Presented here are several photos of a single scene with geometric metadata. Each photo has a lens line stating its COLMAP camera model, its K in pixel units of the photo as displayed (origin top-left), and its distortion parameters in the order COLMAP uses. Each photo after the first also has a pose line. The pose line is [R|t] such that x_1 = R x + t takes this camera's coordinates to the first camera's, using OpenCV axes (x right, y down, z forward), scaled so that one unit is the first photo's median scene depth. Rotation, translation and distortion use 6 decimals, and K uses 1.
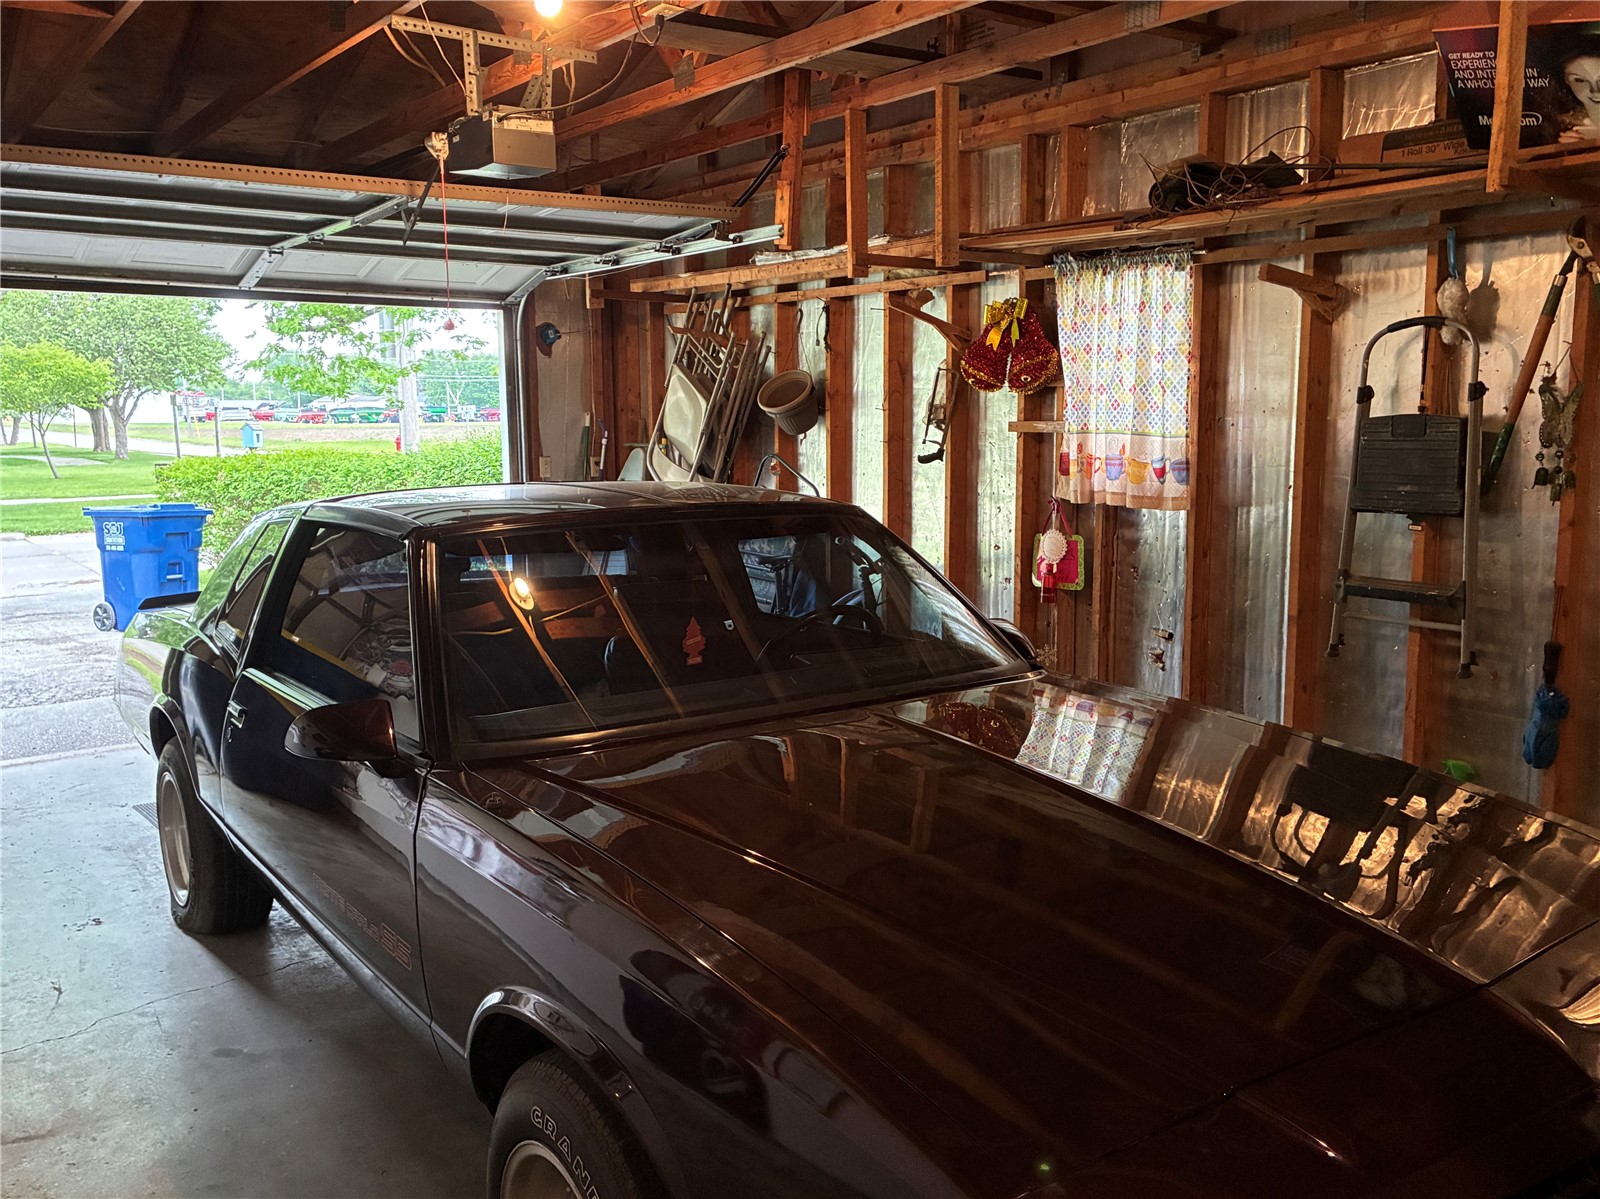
lens RADIAL K [[1374.9, 0, 802.4], [0, 1374.9, 602.2], [0, 0, 1]] dist [0.026412, -0.022976]
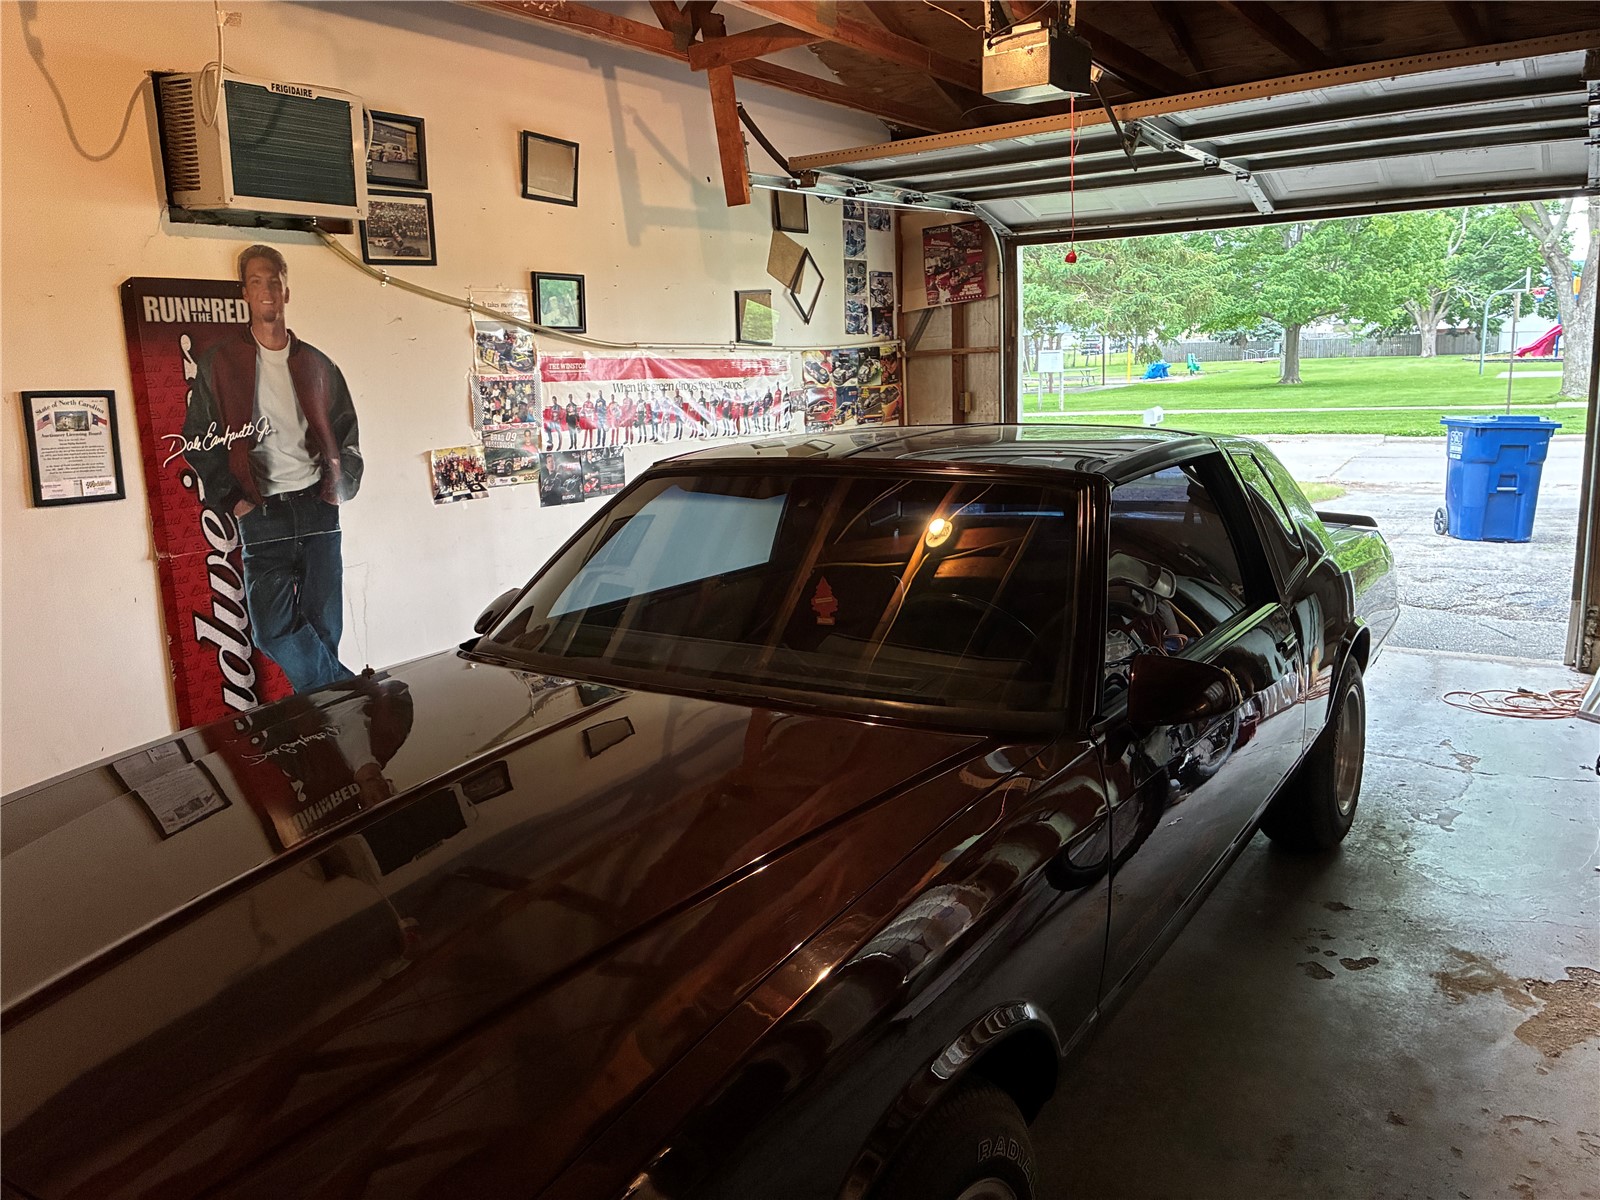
lens RADIAL K [[1254.4, 0, 798.3], [0, 1254.4, 596.1], [0, 0, 1]] dist [0.046557, -0.054512]
pose [[0.354750, 0.168867, -0.919585, 0.248786], [-0.089081, 0.985184, 0.146548, -0.035291], [0.930708, 0.029929, 0.364537, 0.223991]]
